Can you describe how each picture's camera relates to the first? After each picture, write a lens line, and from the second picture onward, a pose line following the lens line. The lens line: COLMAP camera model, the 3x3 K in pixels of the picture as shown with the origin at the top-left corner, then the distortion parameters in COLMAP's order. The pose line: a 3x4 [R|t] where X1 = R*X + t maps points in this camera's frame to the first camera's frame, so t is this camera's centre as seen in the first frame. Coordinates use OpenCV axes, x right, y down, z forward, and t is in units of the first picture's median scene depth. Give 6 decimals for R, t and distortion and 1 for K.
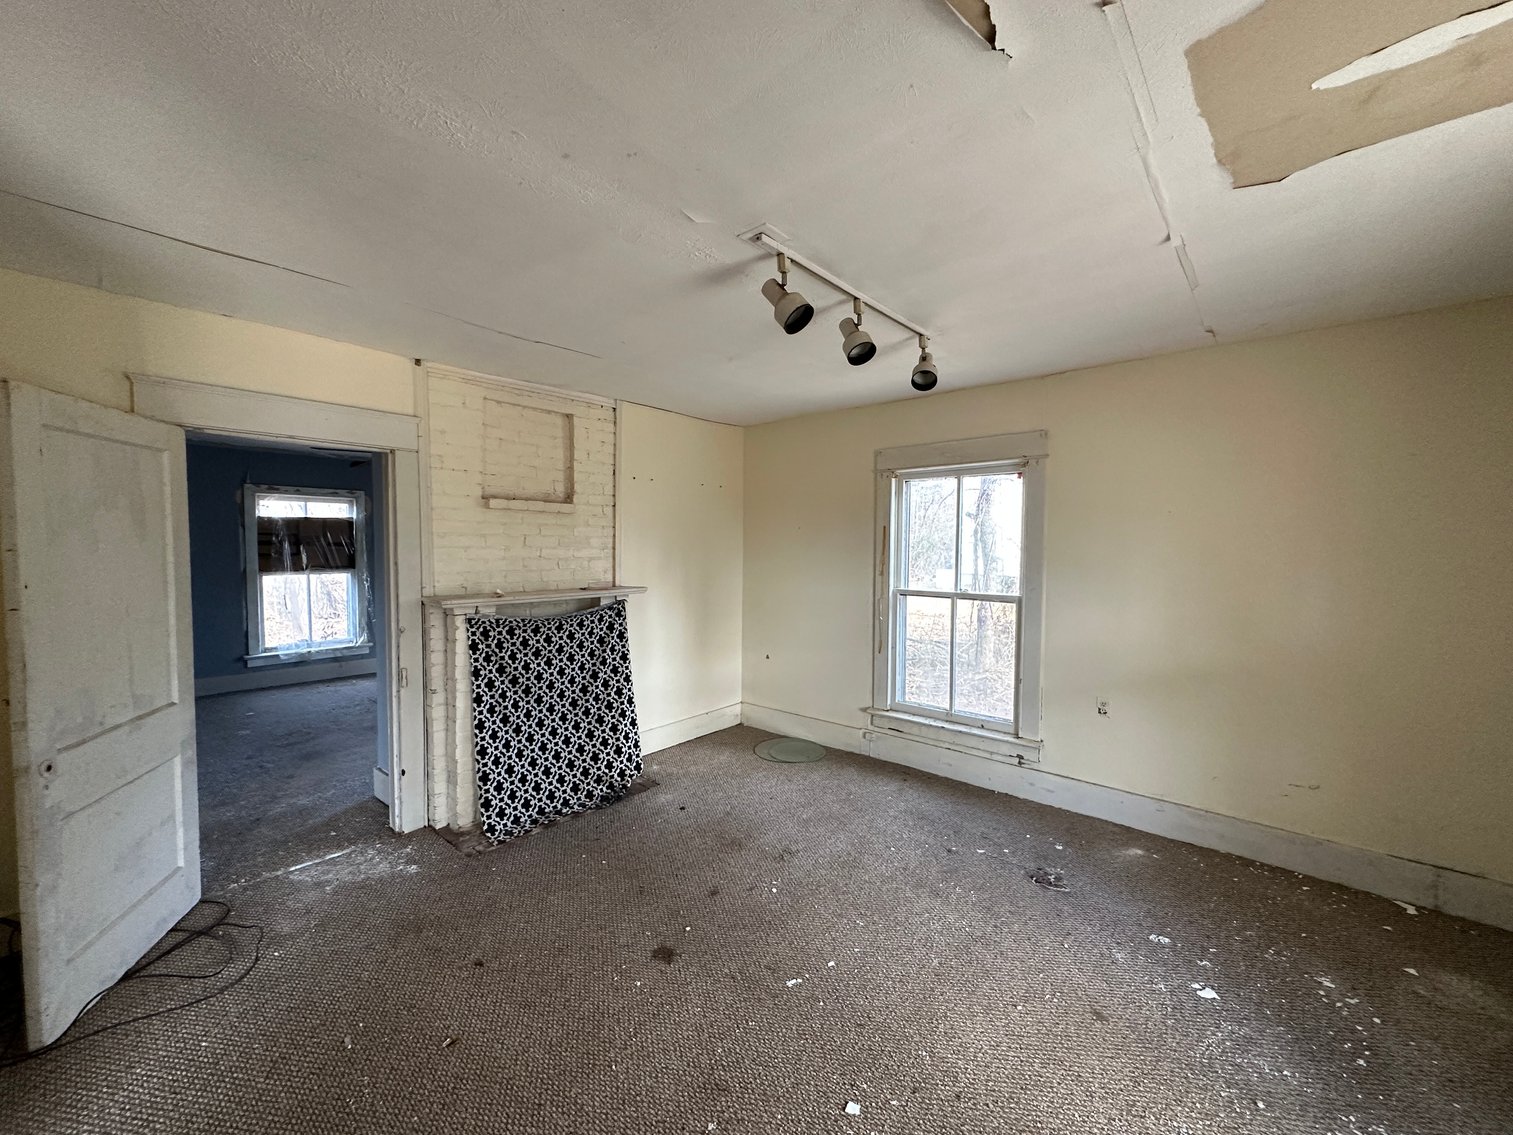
lens RADIAL K [[602.2, 0, 756.5], [0, 602.2, 567.5], [0, 0, 1]] dist [-0.003815, 0.000981]
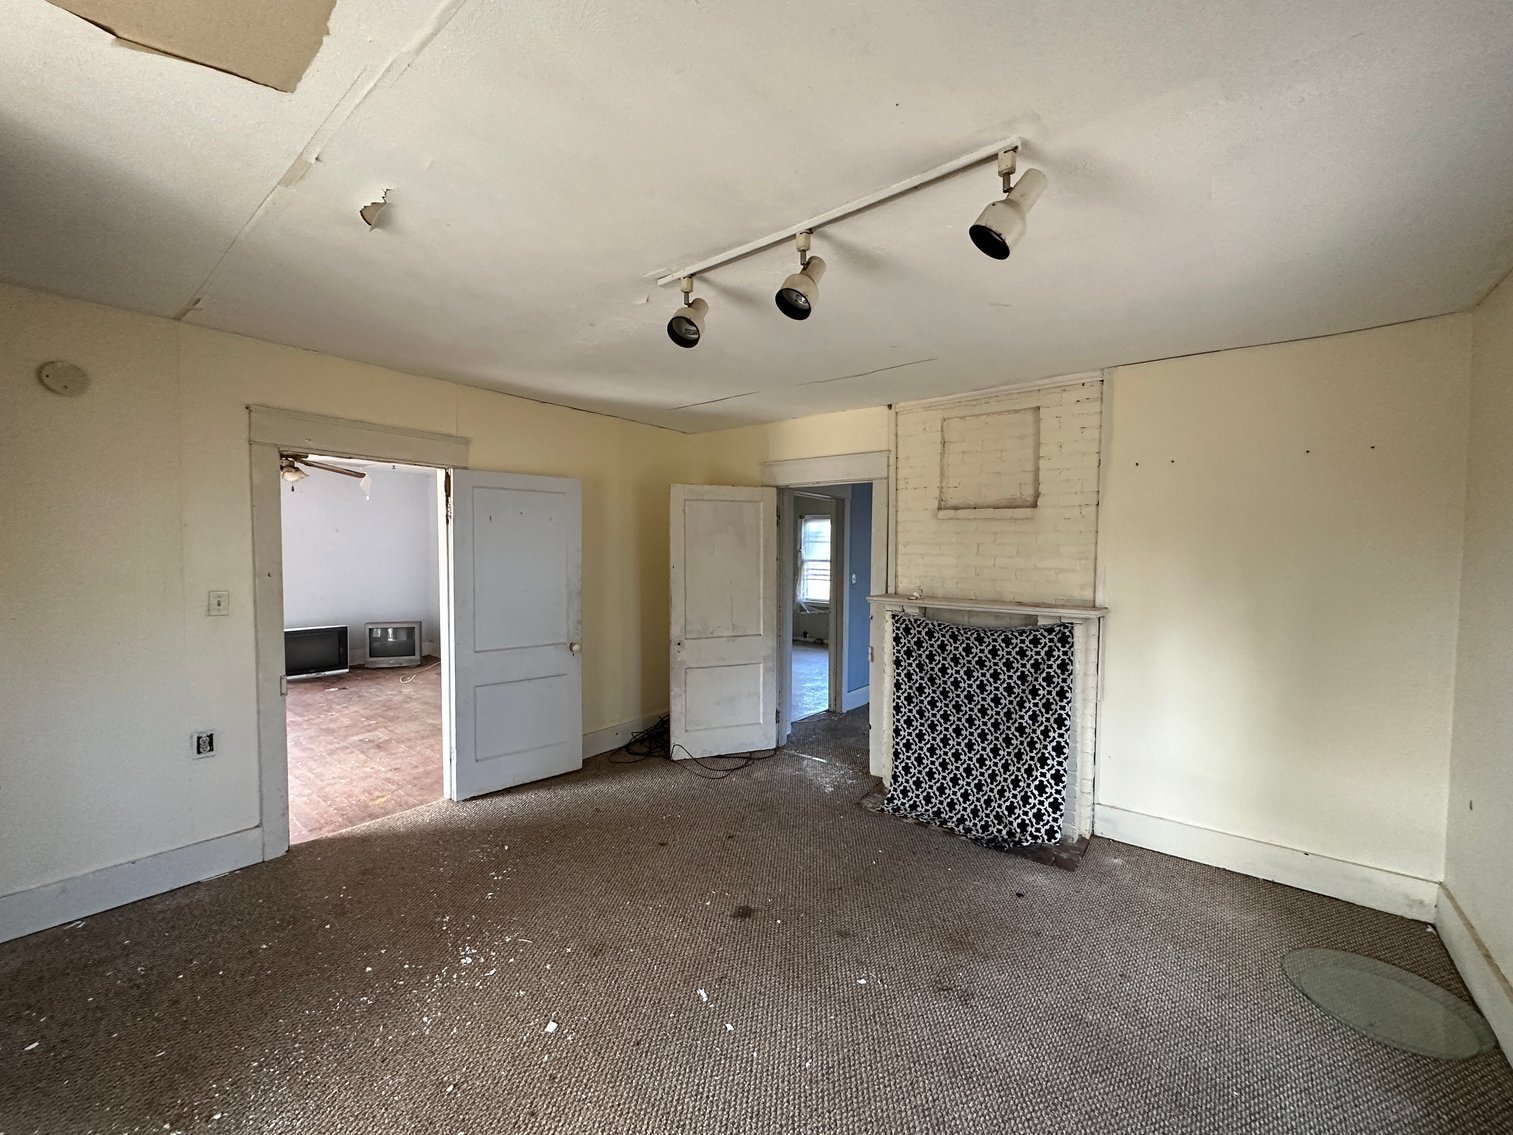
lens RADIAL K [[602.2, 0, 756.5], [0, 602.2, 567.5], [0, 0, 1]] dist [-0.003815, 0.000981]
pose [[0.043332, 0.029649, -0.998621, 0.615833], [-0.046840, 0.998521, 0.027613, -0.024776], [0.997962, 0.045579, 0.044656, 0.605041]]
